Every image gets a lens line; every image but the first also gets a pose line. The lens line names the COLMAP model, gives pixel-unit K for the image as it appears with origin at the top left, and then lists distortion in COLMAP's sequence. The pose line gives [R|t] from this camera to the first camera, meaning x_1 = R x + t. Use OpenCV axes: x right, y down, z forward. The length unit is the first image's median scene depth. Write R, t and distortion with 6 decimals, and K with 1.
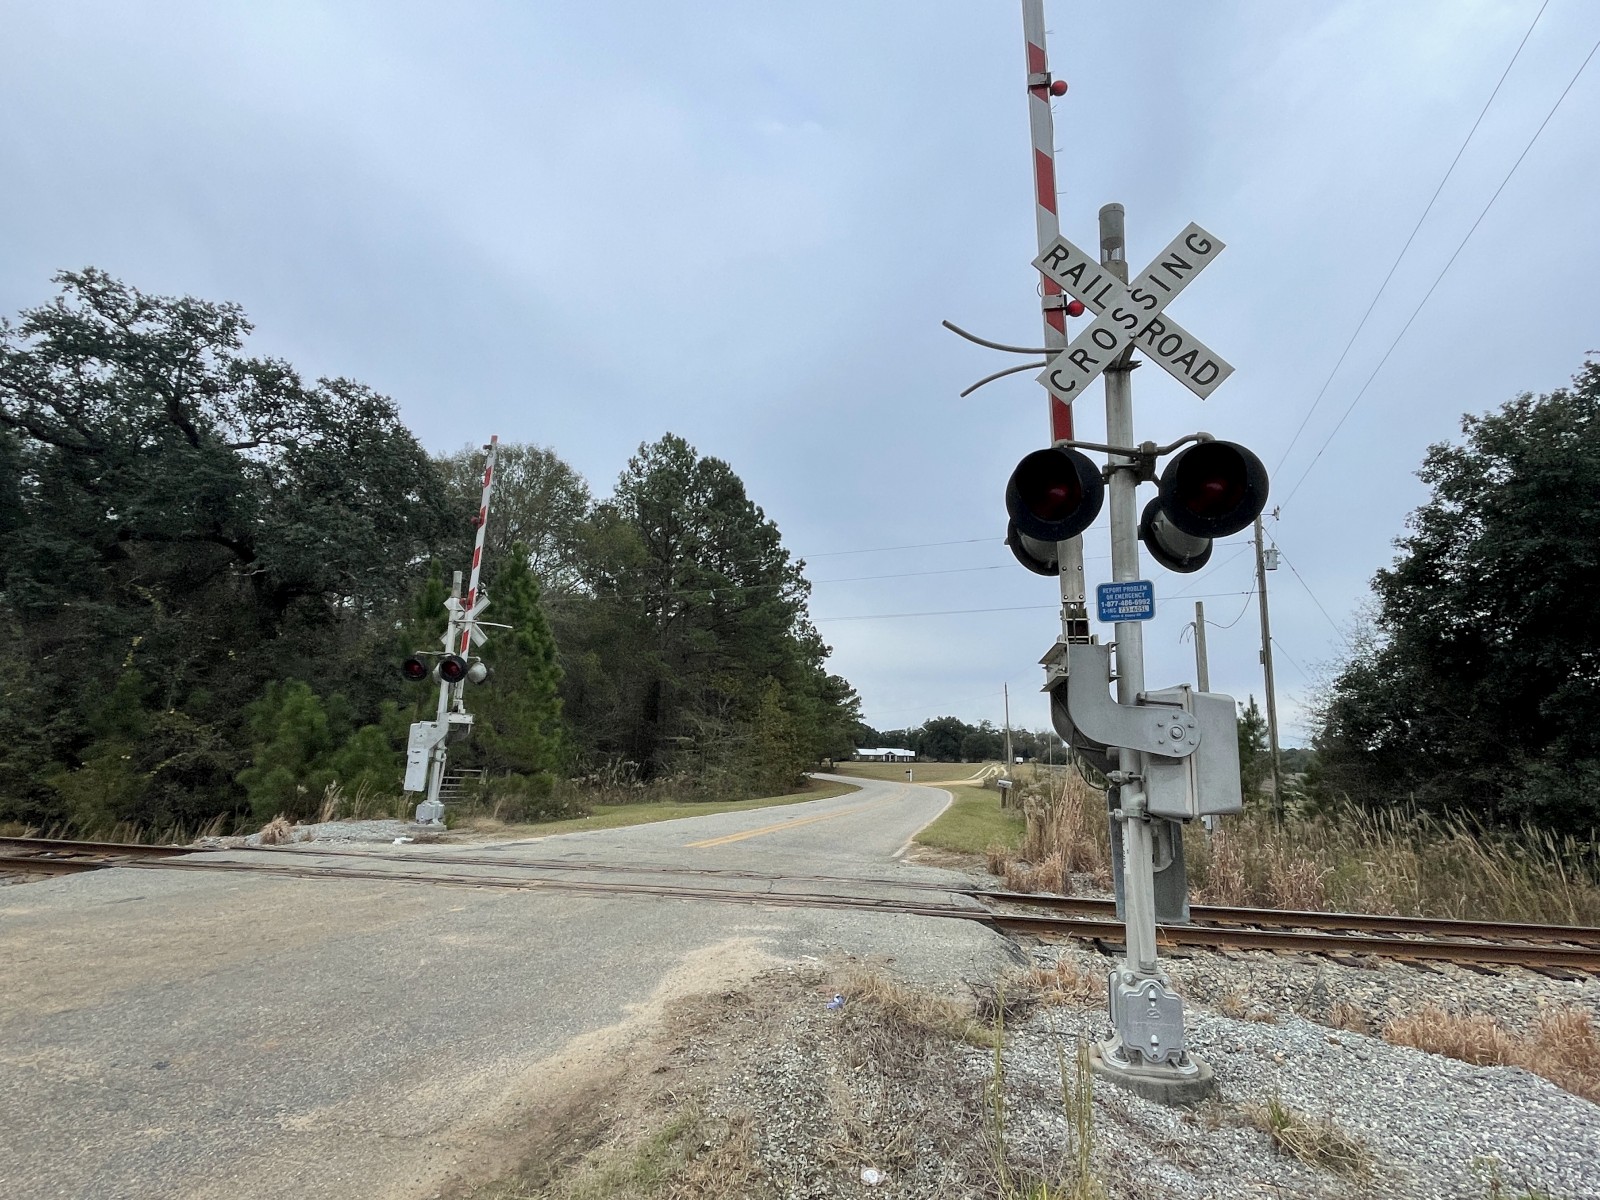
lens RADIAL K [[819.9, 0, 815.2], [0, 819.9, 600.8], [0, 0, 1]] dist [-0.005066, -0.000103]
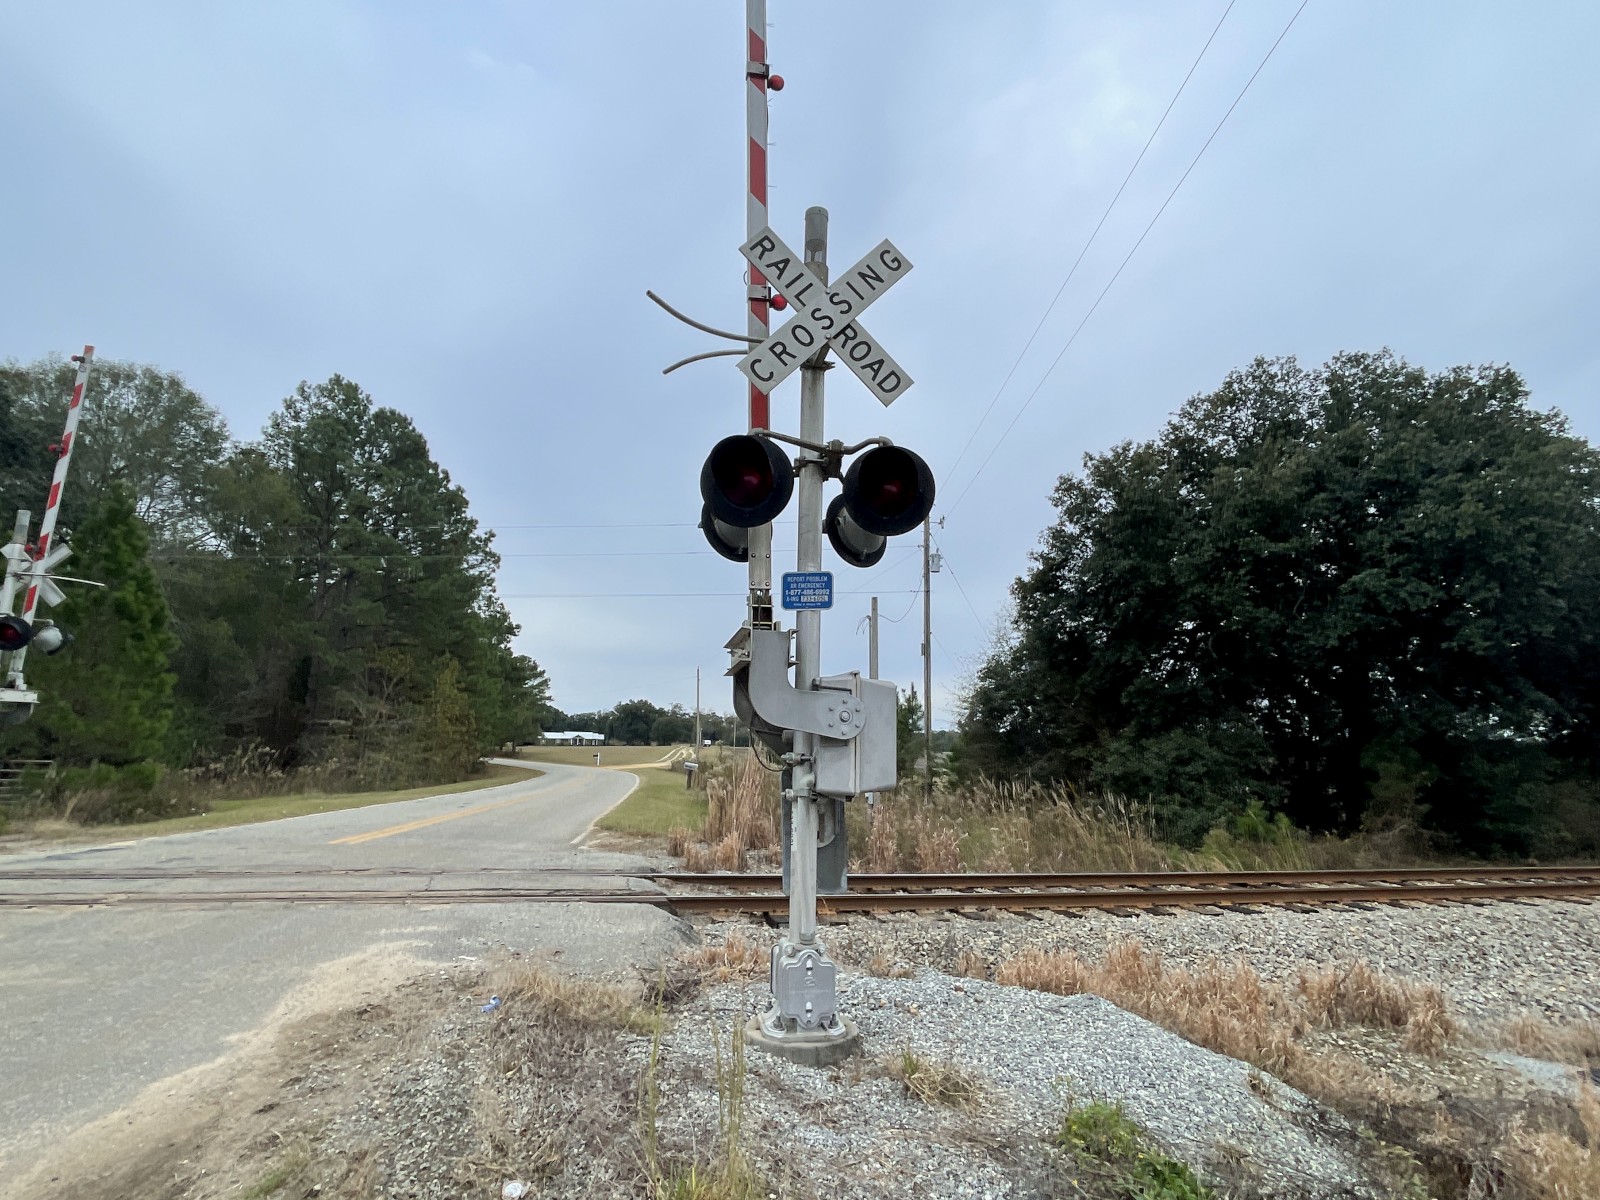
lens RADIAL K [[819.9, 0, 797.7], [0, 819.9, 601.7], [0, 0, 1]] dist [-0.005066, -0.000103]
pose [[0.939998, 0.049327, 0.337595, 0.011484], [-0.056414, 0.998345, 0.011208, 0.002618], [-0.336484, -0.029581, 0.941225, 0.015787]]
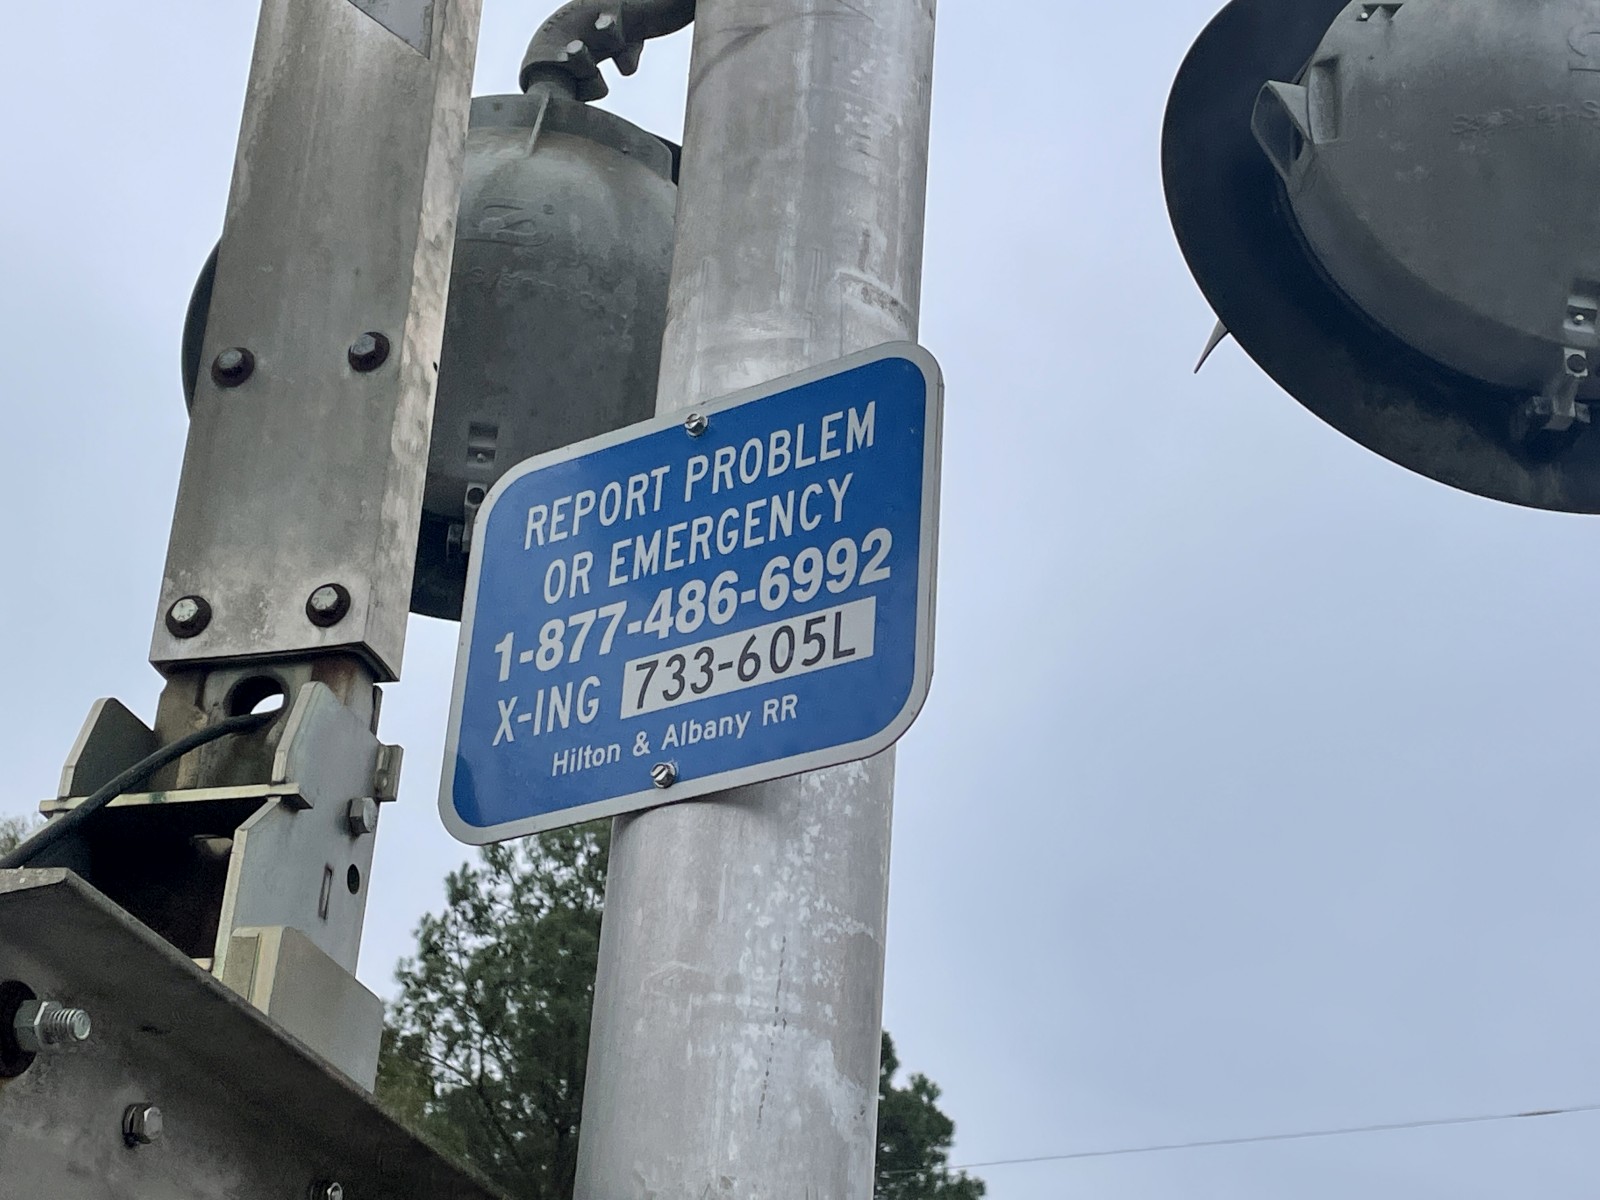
lens RADIAL K [[2672.1, 0, 828.5], [0, 2672.1, 625.8], [0, 0, 1]] dist [0.102299, 0.000000]
pose [[0.994373, -0.022023, -0.103620, 0.323784], [-0.006484, 0.963665, -0.267036, 0.064010], [0.105736, 0.266205, 0.958099, 0.543823]]
